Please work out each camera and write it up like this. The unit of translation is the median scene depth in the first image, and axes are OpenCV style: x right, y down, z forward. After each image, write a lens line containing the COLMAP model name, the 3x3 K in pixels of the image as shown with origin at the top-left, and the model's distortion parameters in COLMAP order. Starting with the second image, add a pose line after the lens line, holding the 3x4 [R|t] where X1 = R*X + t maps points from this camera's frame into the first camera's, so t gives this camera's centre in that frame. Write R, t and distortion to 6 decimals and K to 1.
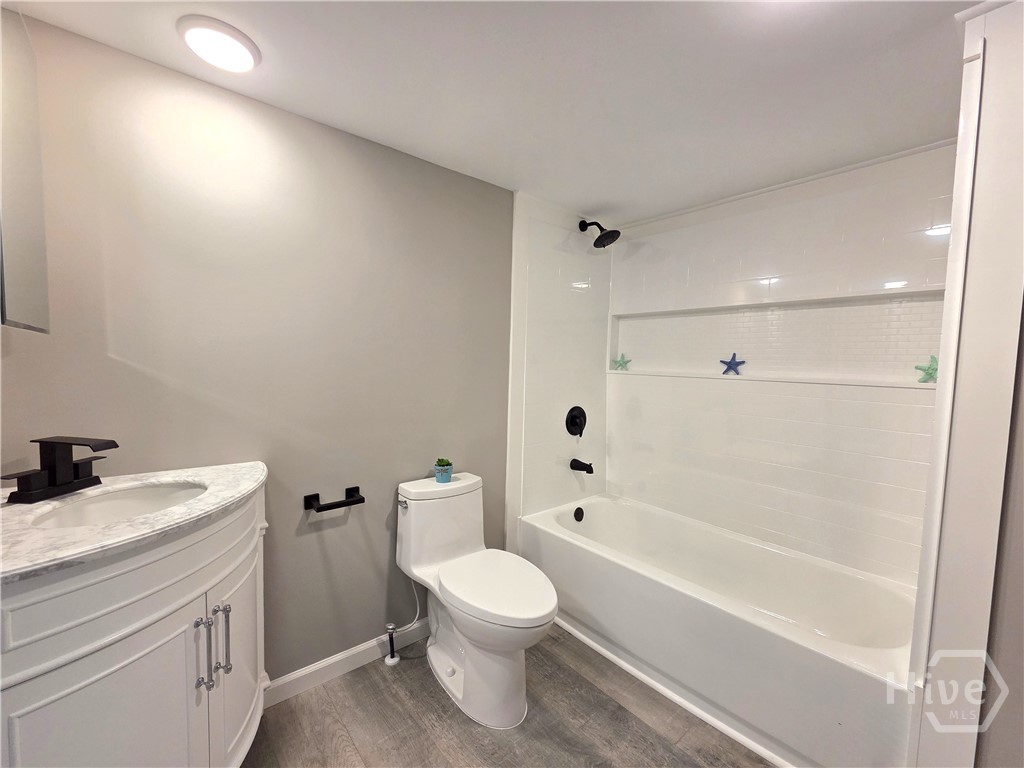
lens RADIAL K [[421.3, 0, 503.8], [0, 421.3, 390.9], [0, 0, 1]] dist [0.001534, 0.000080]
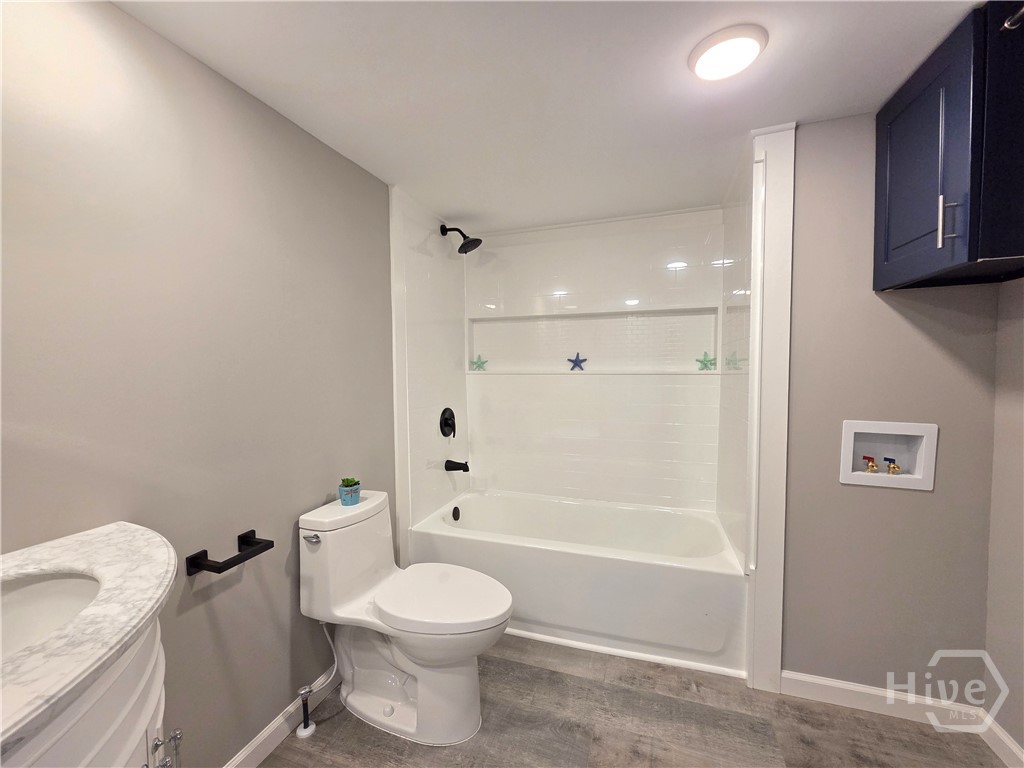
lens RADIAL K [[418.6, 0, 510.2], [0, 418.6, 391.7], [0, 0, 1]] dist [-0.002219, 0.000142]
pose [[0.862160, -0.063434, 0.502649, -0.279888], [0.065992, 0.997739, 0.012723, -0.006853], [-0.502319, 0.022201, 0.864397, 0.074930]]
